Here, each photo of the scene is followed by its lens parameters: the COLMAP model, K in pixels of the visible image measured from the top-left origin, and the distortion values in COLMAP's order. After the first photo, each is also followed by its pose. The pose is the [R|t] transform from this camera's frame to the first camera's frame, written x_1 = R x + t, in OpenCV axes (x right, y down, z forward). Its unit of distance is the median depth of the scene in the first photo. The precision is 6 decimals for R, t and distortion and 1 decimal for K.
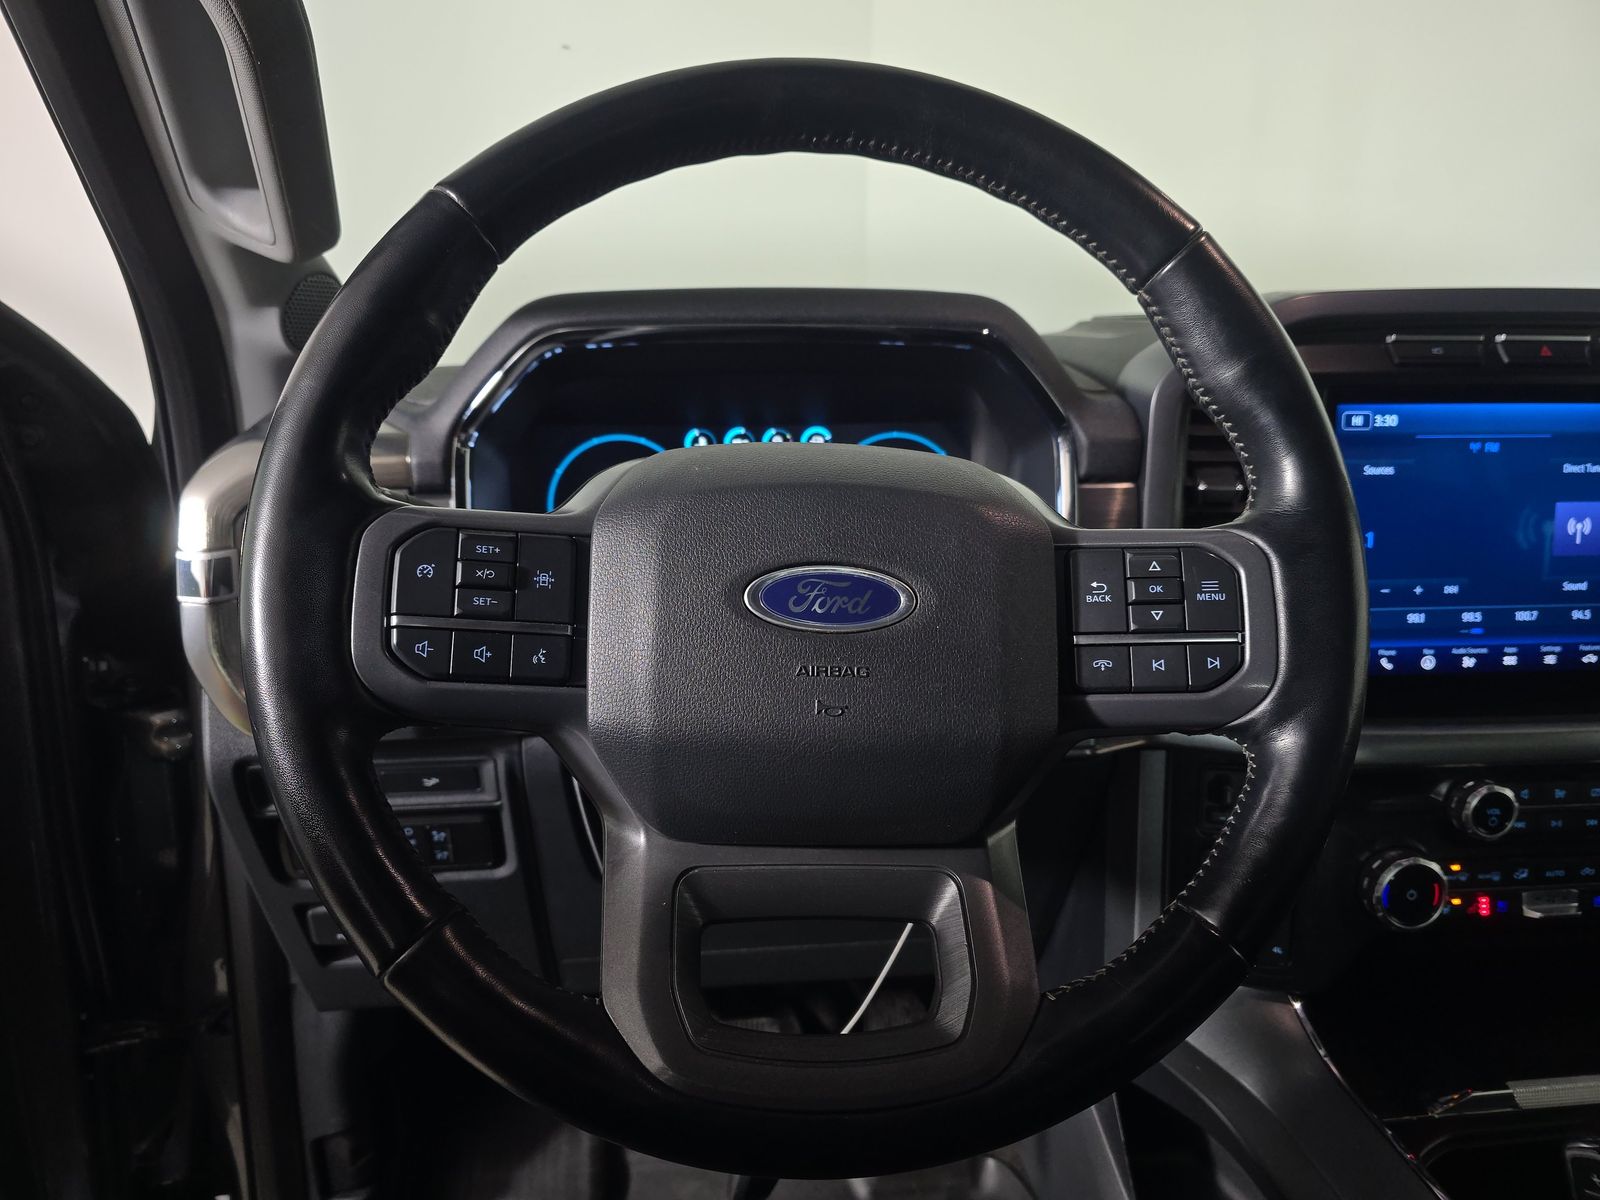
lens RADIAL K [[1089.3, 0, 800.3], [0, 1089.3, 603.4], [0, 0, 1]] dist [0.049059, -0.035670]
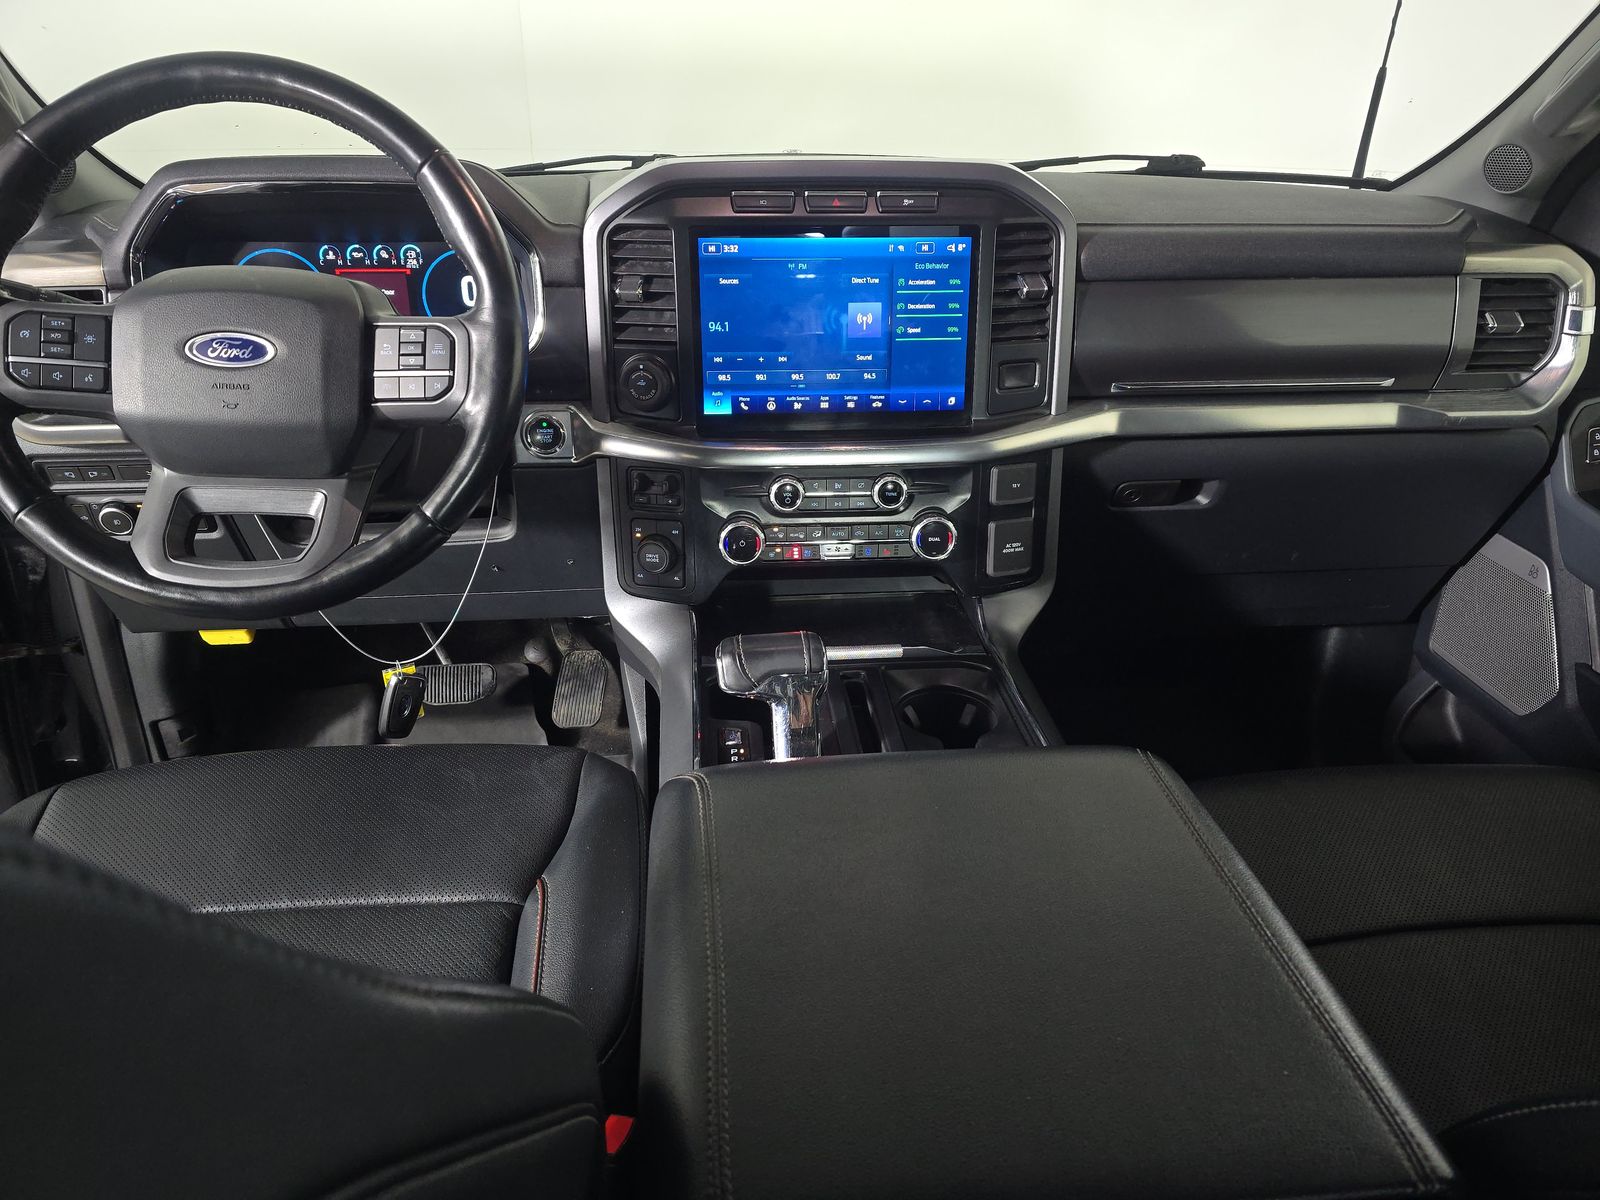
lens RADIAL K [[1089.3, 0, 806.9], [0, 1089.3, 599.4], [0, 0, 1]] dist [0.049059, -0.035670]
pose [[0.999954, 0.007050, -0.006540, 0.650594], [-0.005730, 0.983009, 0.183471, 0.040214], [0.007723, -0.183425, 0.983003, -0.635191]]
